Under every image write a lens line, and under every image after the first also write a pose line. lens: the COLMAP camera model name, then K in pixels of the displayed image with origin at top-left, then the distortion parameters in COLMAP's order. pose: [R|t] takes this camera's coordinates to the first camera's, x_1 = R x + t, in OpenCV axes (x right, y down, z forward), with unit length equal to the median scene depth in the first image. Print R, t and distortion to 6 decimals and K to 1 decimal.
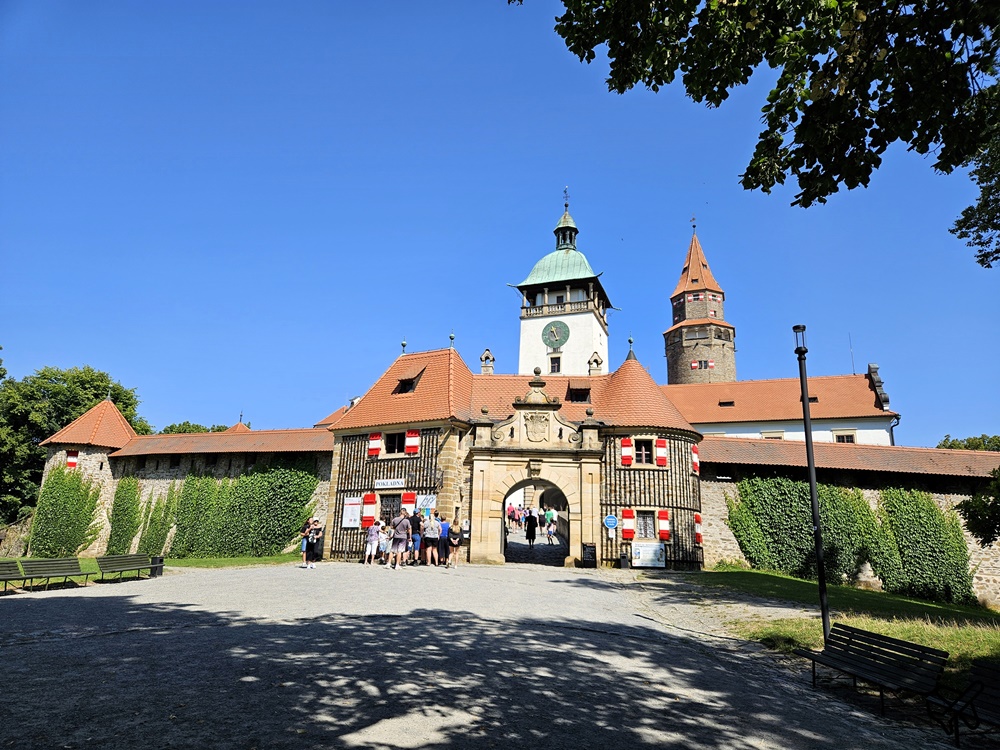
lens RADIAL K [[749.3, 0, 500.0], [0, 749.3, 375.0], [0, 0, 1]] dist [0.072788, -0.074543]
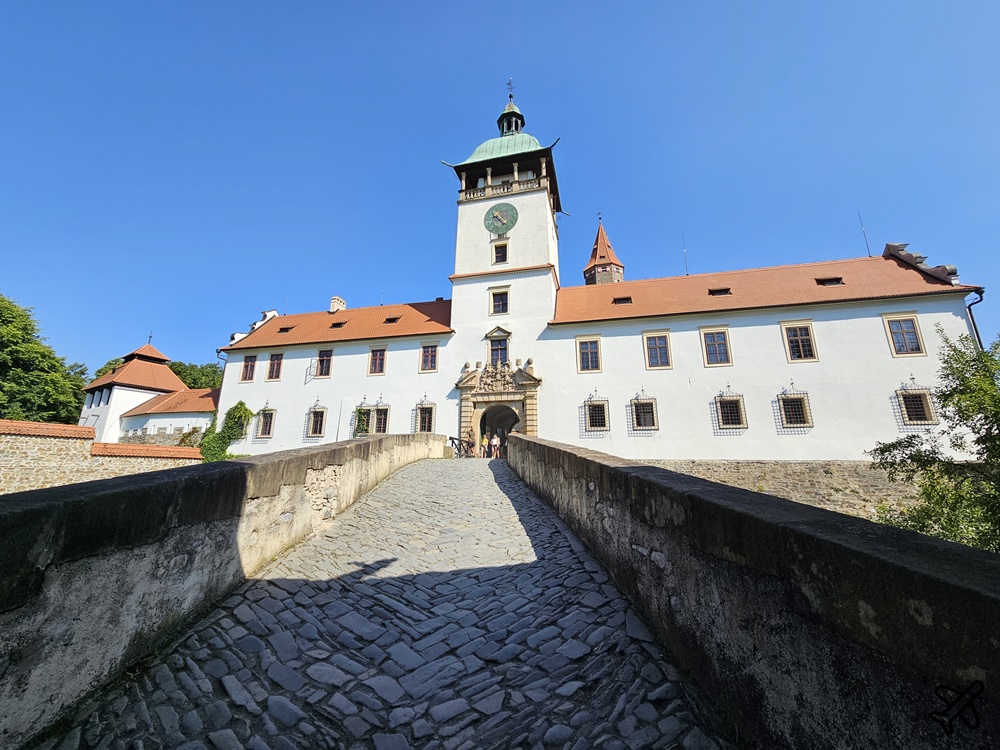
lens RADIAL K [[499.1, 0, 504.9], [0, 499.1, 352.3], [0, 0, 1]] dist [-0.002160, -0.000721]
pose [[0.995189, -0.001993, 0.097949, 0.024546], [0.001475, 0.999985, 0.005363, 0.085683], [-0.097958, -0.005193, 0.995177, 0.448915]]
